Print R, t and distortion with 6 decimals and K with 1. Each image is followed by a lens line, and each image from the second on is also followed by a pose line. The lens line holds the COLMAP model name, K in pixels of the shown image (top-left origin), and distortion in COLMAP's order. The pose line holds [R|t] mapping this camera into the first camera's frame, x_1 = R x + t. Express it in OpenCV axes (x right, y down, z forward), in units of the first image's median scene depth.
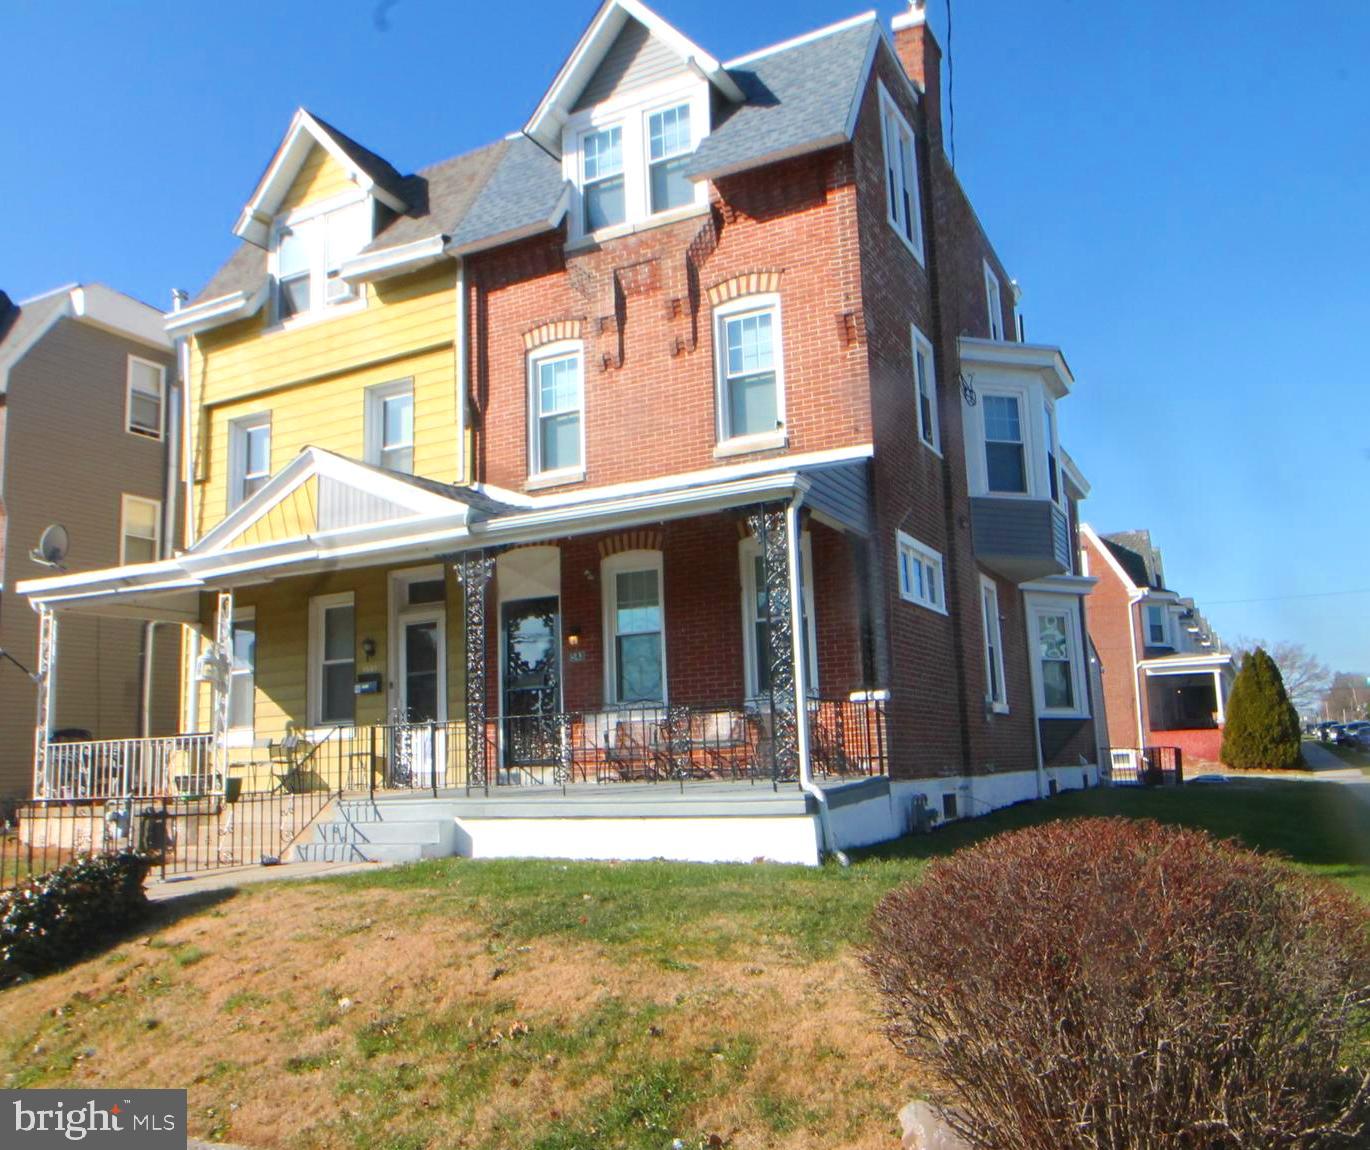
lens RADIAL K [[1110.2, 0, 683.5], [0, 1110.2, 610.0], [0, 0, 1]] dist [-0.010535, -0.004039]
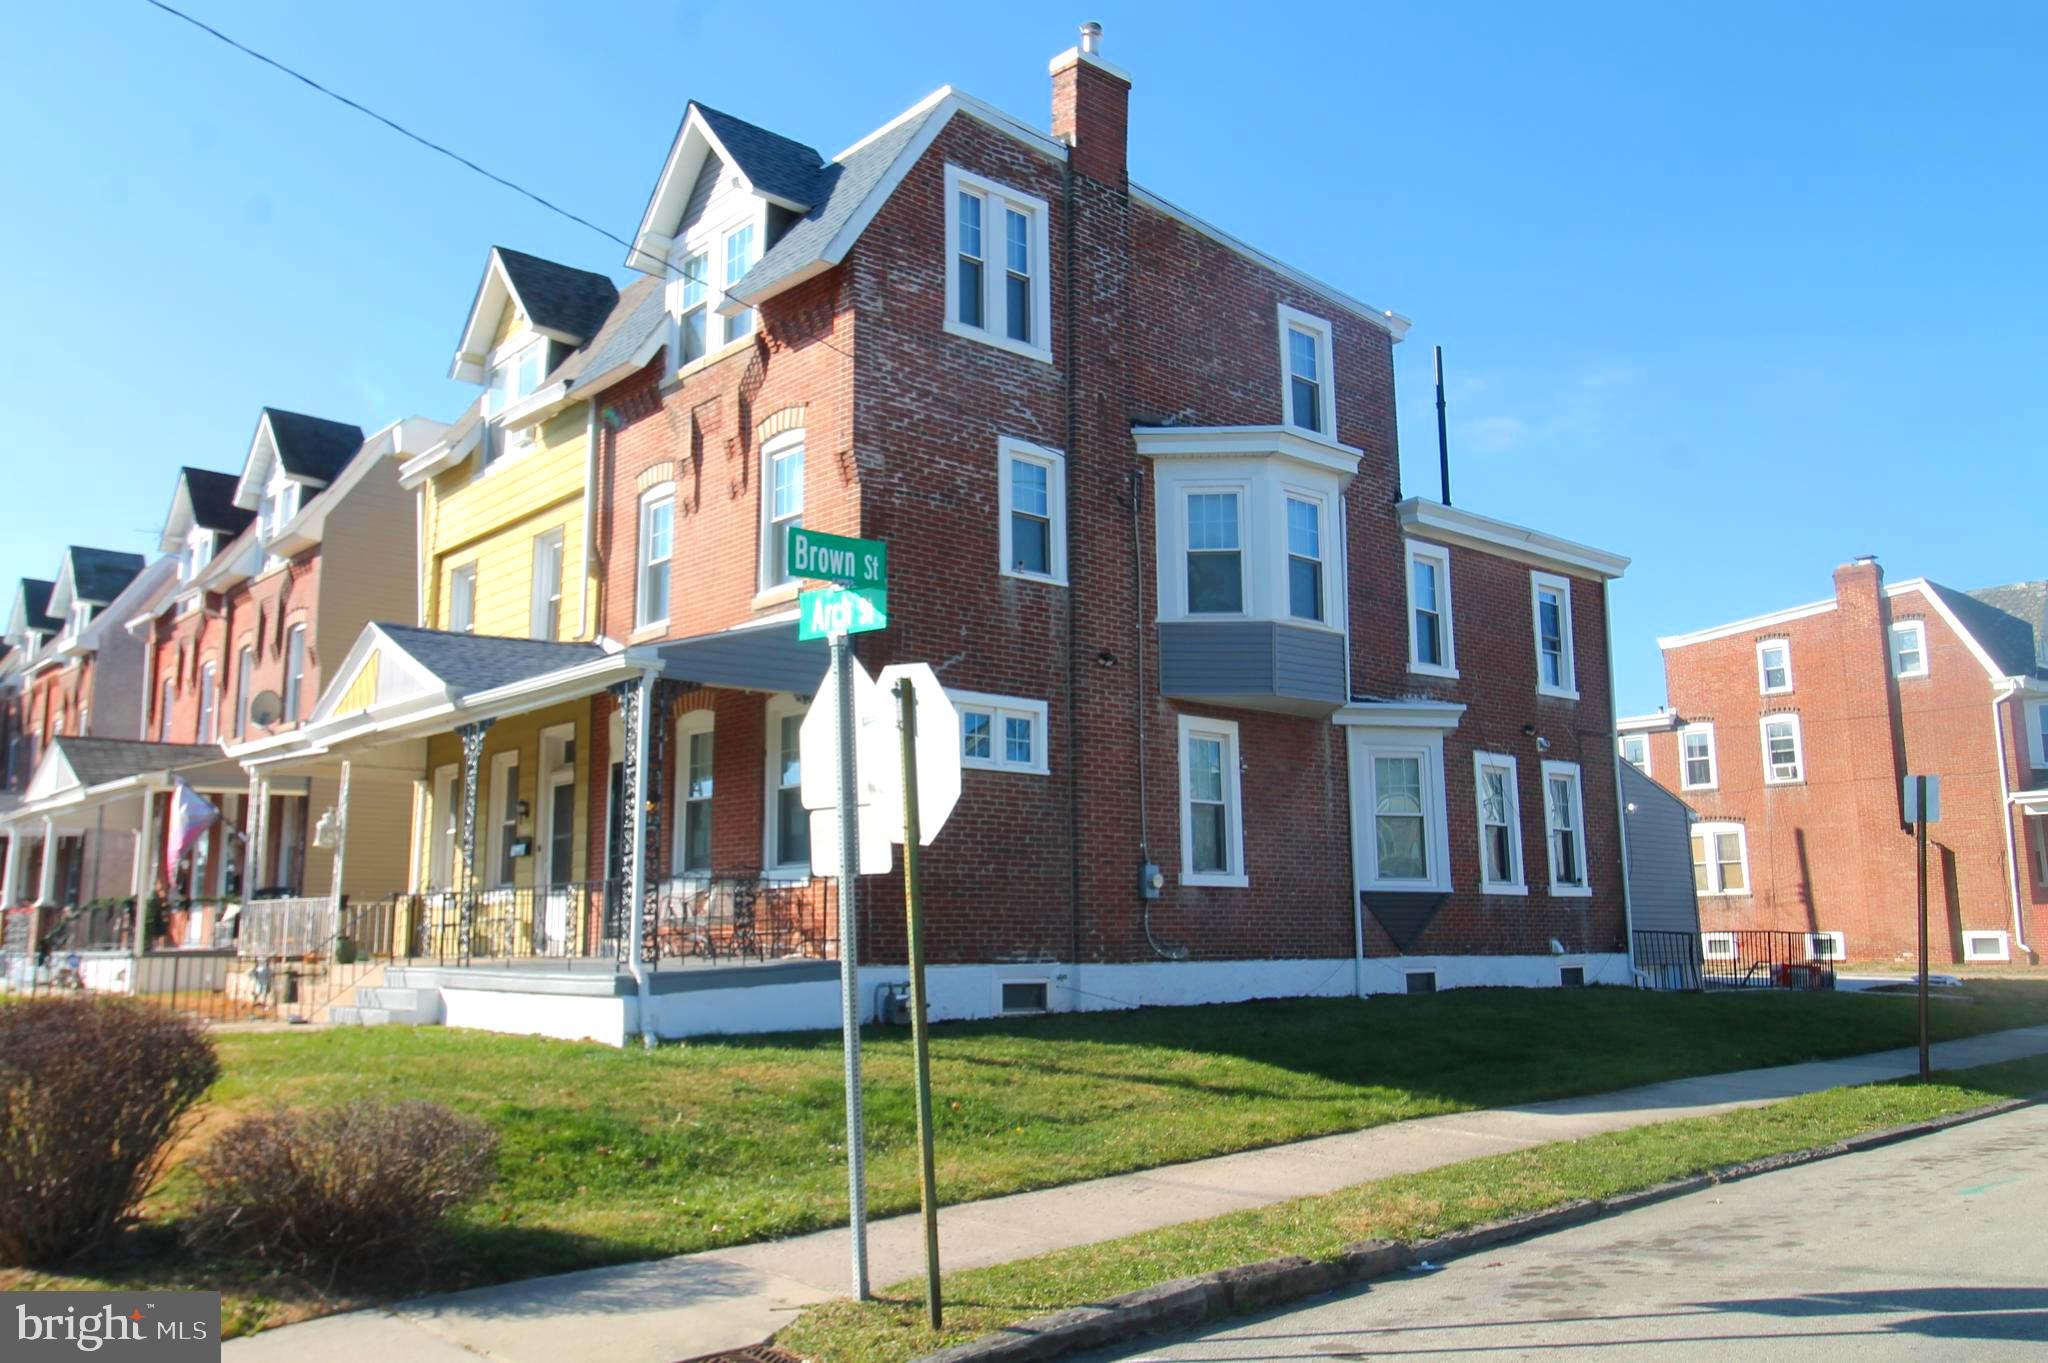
lens RADIAL K [[1590.8, 0, 1024.0], [0, 1590.8, 681.5], [0, 0, 1]] dist [-0.015485, -0.001165]
pose [[0.937331, -0.026837, -0.347406, 0.633527], [0.022148, 0.999602, -0.017464, -0.044553], [0.347736, 0.008675, 0.937552, -0.150381]]
